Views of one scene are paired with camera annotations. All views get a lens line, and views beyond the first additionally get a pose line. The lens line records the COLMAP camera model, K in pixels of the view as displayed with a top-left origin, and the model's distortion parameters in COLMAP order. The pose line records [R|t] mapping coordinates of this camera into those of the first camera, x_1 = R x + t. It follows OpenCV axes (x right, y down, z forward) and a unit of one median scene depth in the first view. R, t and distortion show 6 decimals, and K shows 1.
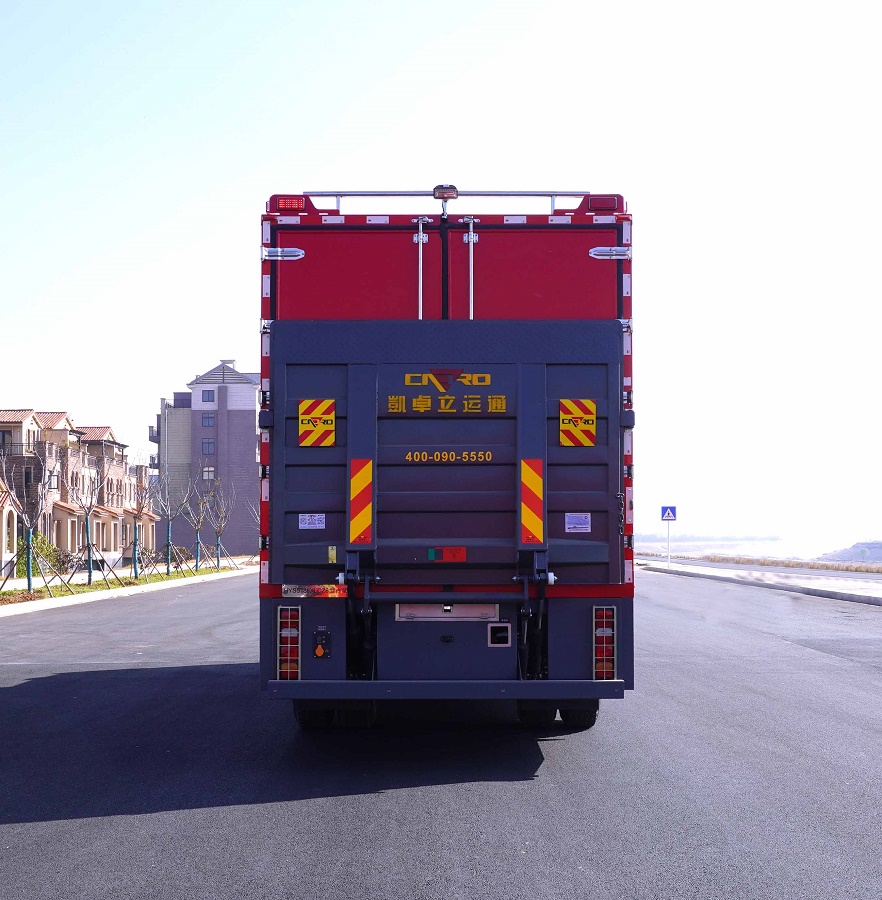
lens RADIAL K [[2008.0, 0, 442.9], [0, 2008.0, 452.9], [0, 0, 1]] dist [-0.041970, 0.000000]
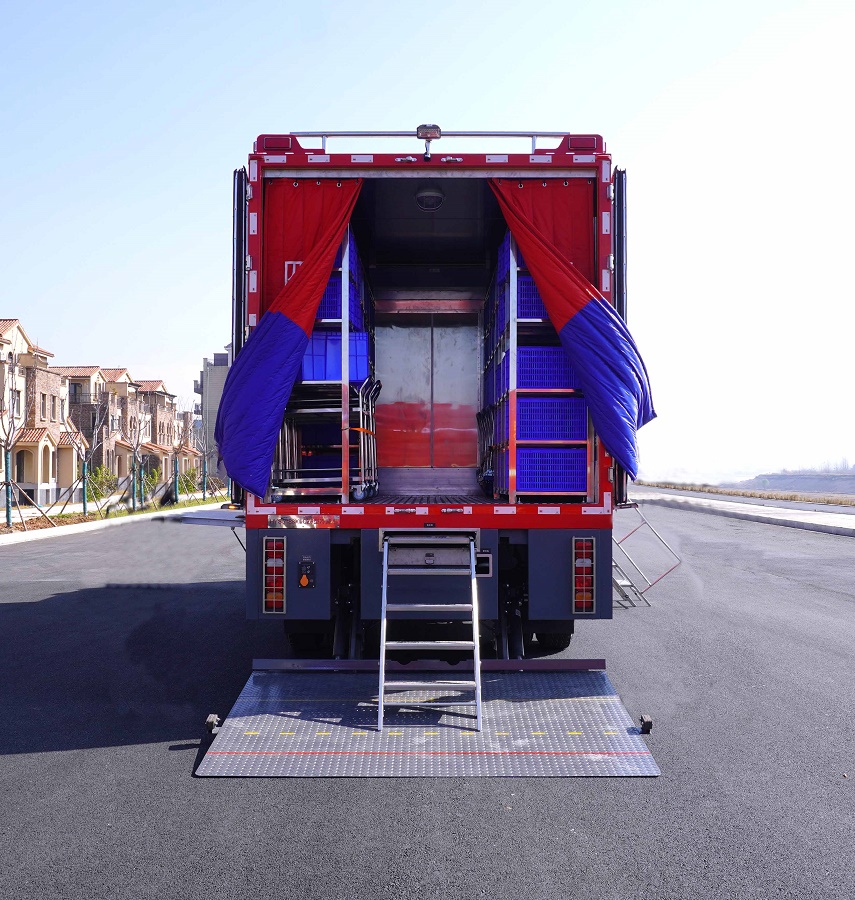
lens RADIAL K [[1410.0, 0, 427.4], [0, 1410.0, 447.8], [0, 0, 1]] dist [-0.031950, 0.000000]
pose [[0.999994, 0.001493, -0.002972, 0.002982], [-0.001414, 0.999653, 0.026320, 0.011886], [0.003010, -0.026315, 0.999649, 0.278582]]
